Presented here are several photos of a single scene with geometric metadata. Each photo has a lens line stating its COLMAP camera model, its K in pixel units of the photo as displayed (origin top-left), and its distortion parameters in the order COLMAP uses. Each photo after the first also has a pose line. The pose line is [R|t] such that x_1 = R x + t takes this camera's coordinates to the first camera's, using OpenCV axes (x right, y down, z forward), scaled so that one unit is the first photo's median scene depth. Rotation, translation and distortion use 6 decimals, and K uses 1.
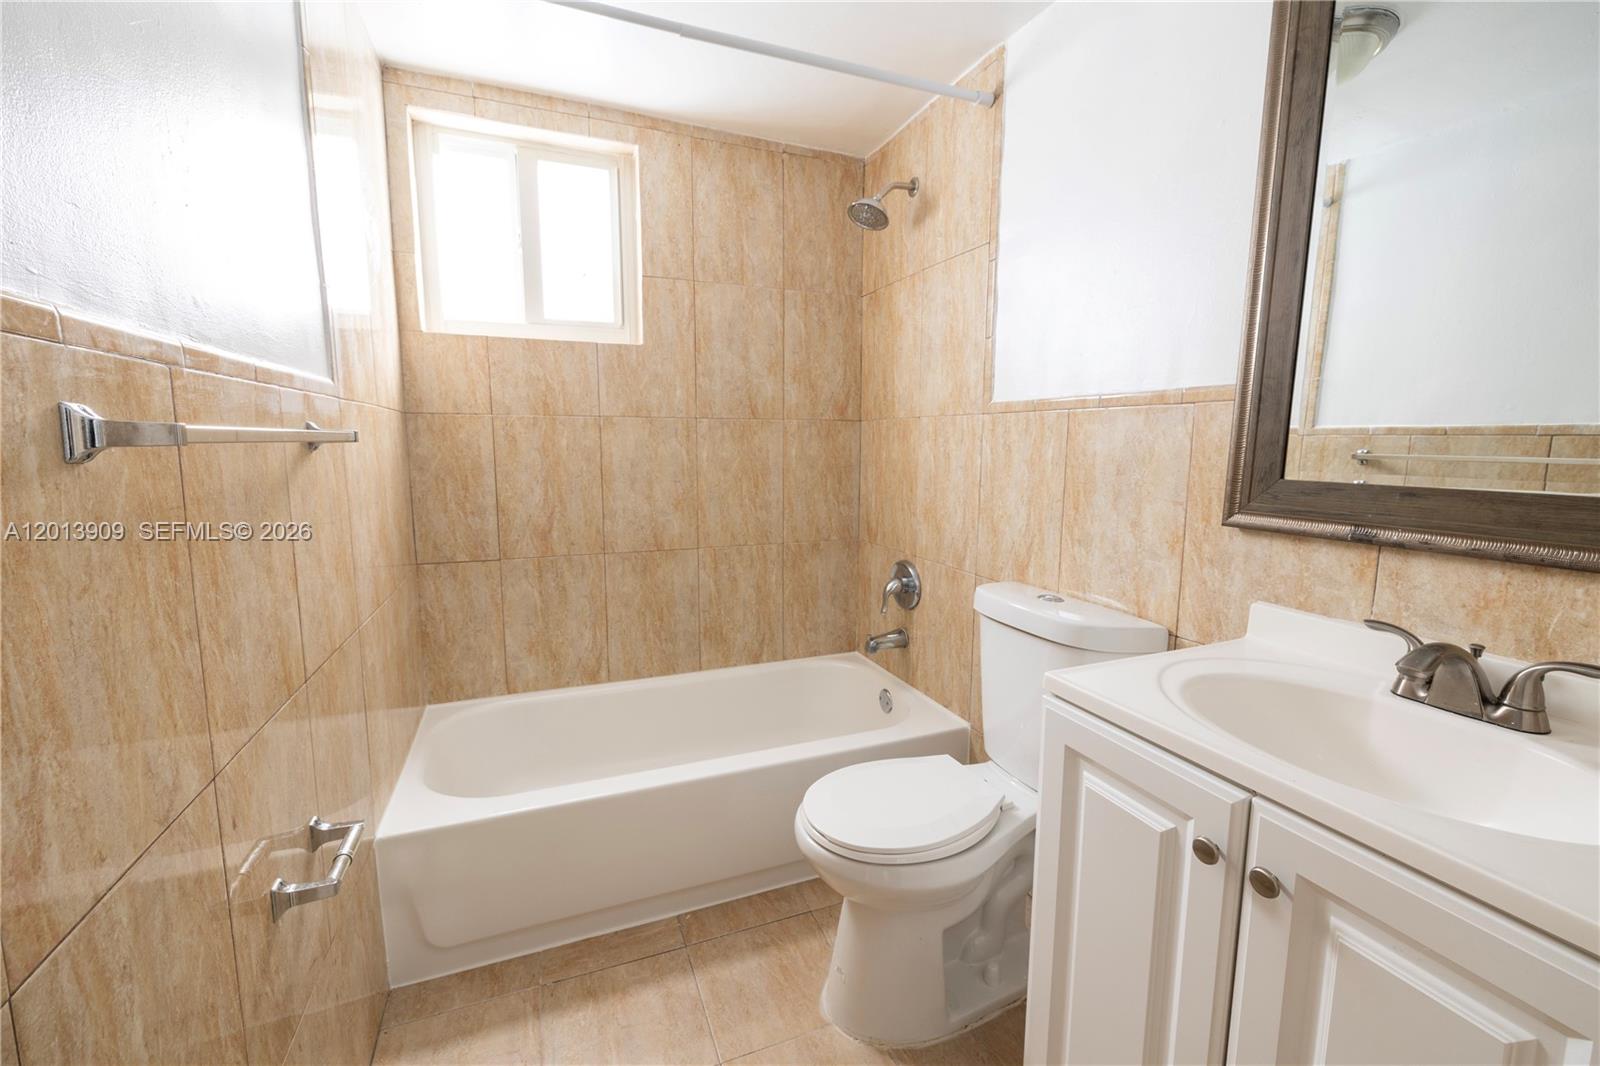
lens RADIAL K [[689.7, 0, 806.5], [0, 689.7, 533.3], [0, 0, 1]] dist [0.000596, -0.000283]
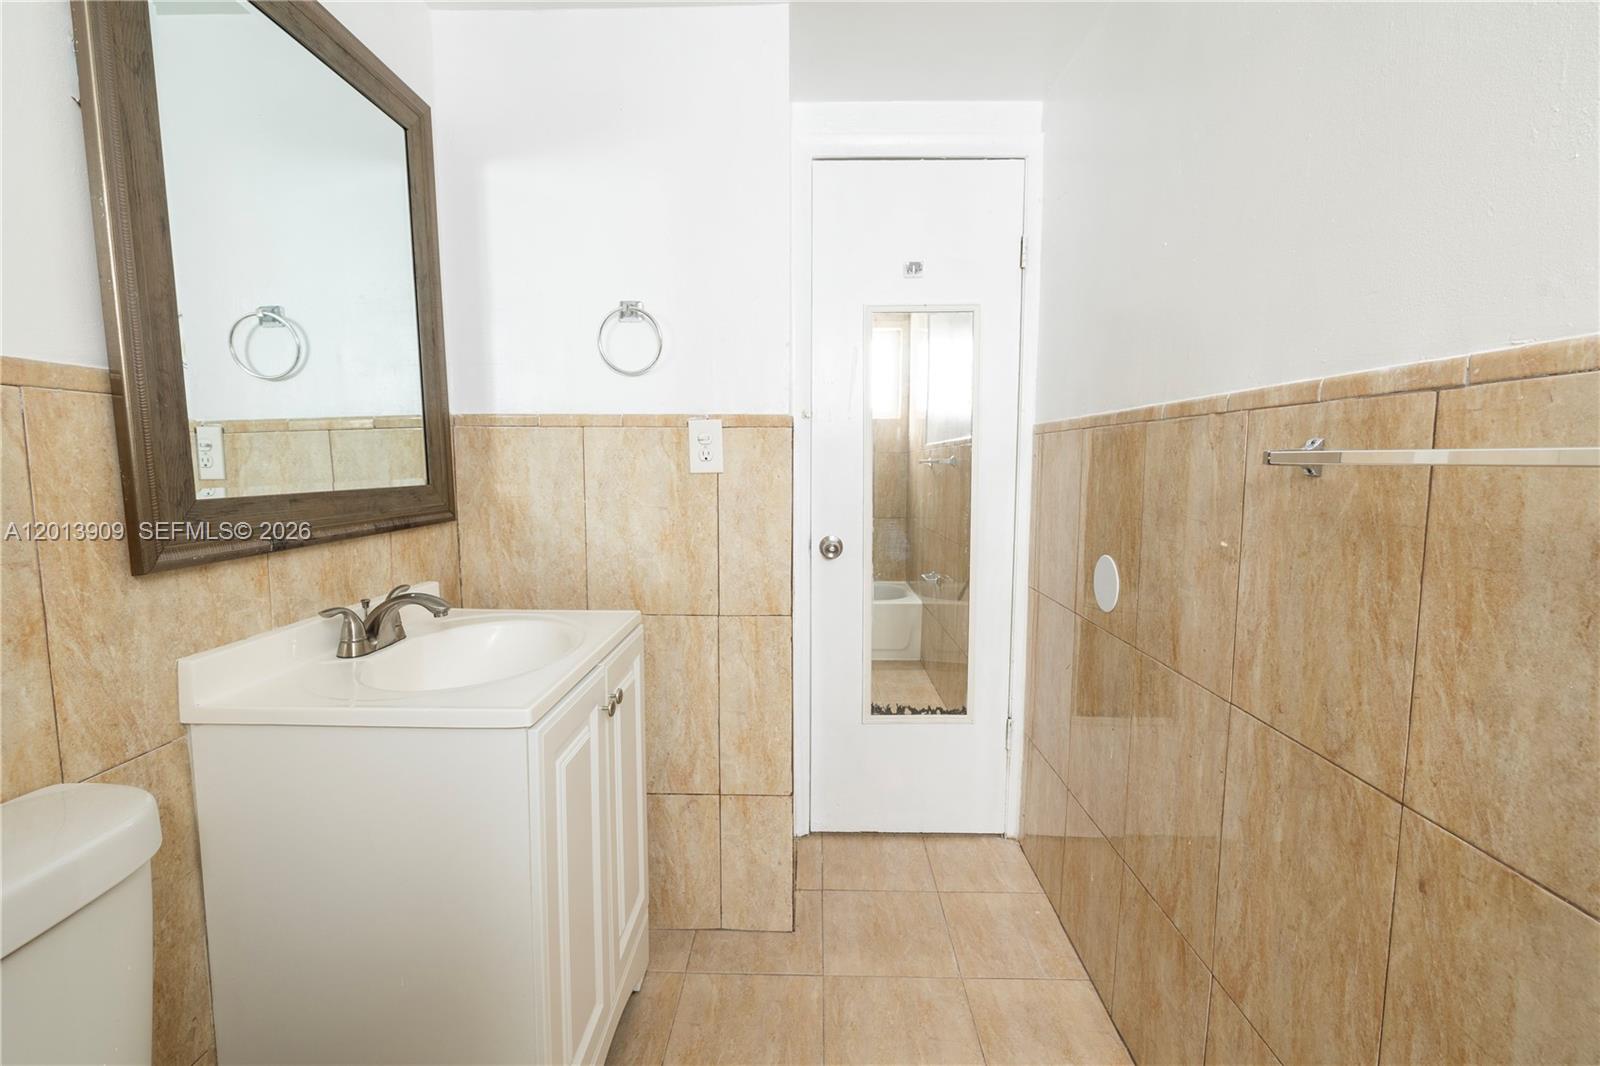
lens RADIAL K [[689.7, 0, 802.3], [0, 689.7, 531.5], [0, 0, 1]] dist [0.000596, -0.000283]
pose [[-0.921763, -0.049405, 0.384594, -0.287775], [0.043500, 0.972413, 0.229173, -0.193859], [-0.385307, 0.227973, -0.894185, 1.430974]]
